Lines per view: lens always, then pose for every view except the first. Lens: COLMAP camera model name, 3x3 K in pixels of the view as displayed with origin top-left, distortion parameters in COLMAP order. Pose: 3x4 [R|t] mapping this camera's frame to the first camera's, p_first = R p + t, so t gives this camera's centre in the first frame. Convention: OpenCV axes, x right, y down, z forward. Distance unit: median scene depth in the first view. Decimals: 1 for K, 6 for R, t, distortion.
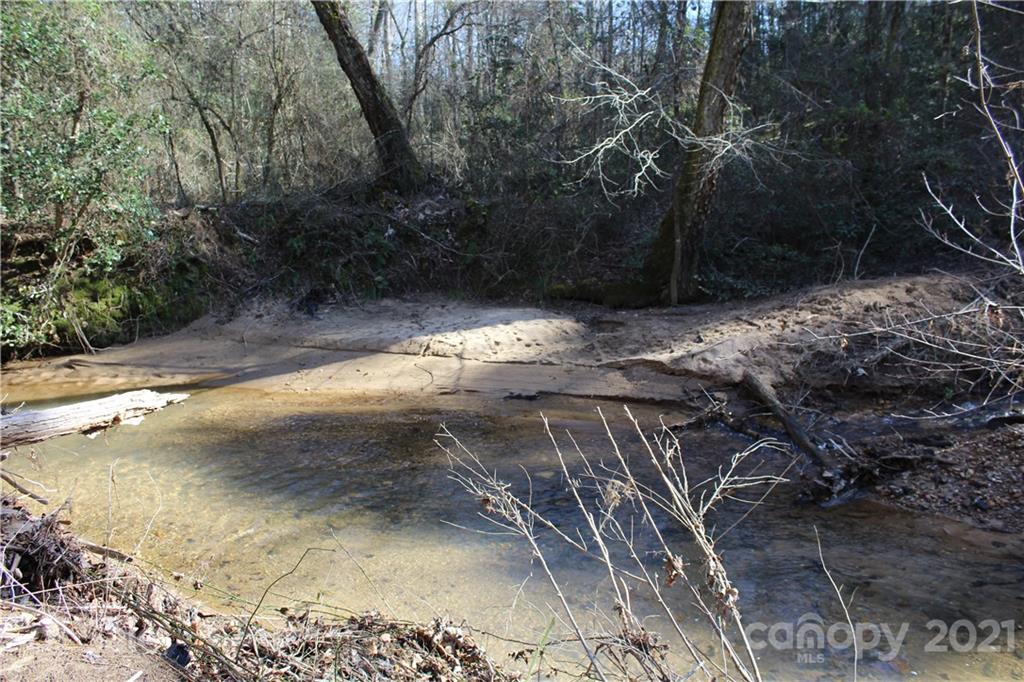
lens RADIAL K [[838.4, 0, 515.0], [0, 838.4, 343.8], [0, 0, 1]] dist [-0.080977, 0.026310]
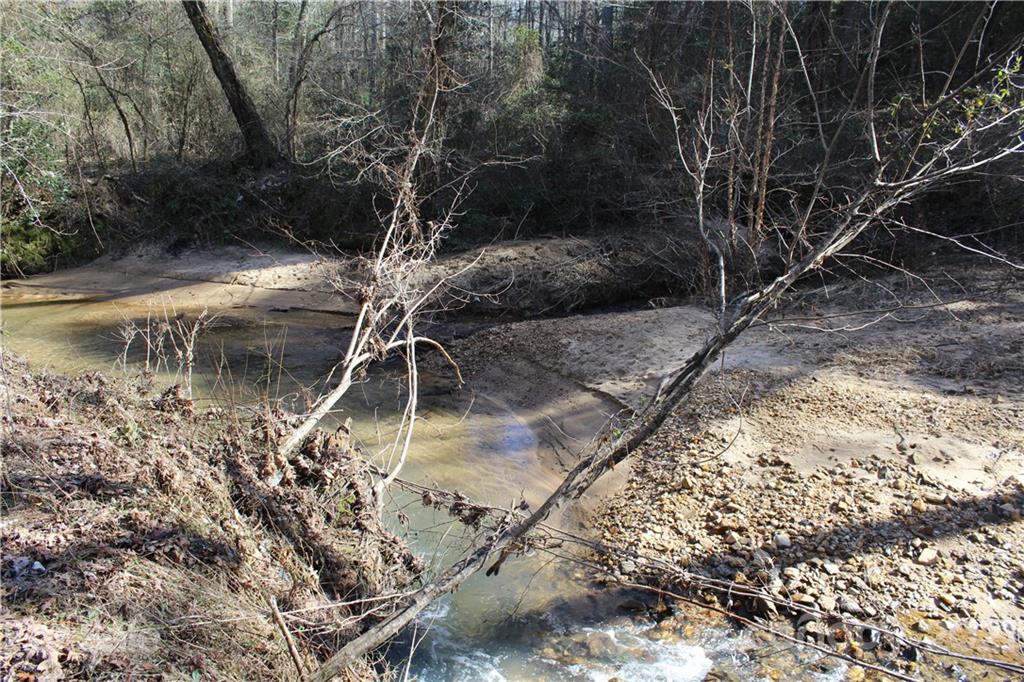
lens RADIAL K [[838.4, 0, 509.1], [0, 838.4, 341.5], [0, 0, 1]] dist [-0.080977, 0.026310]
pose [[0.999618, 0.027629, -0.000643, 0.352171], [-0.027546, 0.997938, 0.057977, 0.014810], [0.002244, -0.057937, 0.998318, -0.456398]]
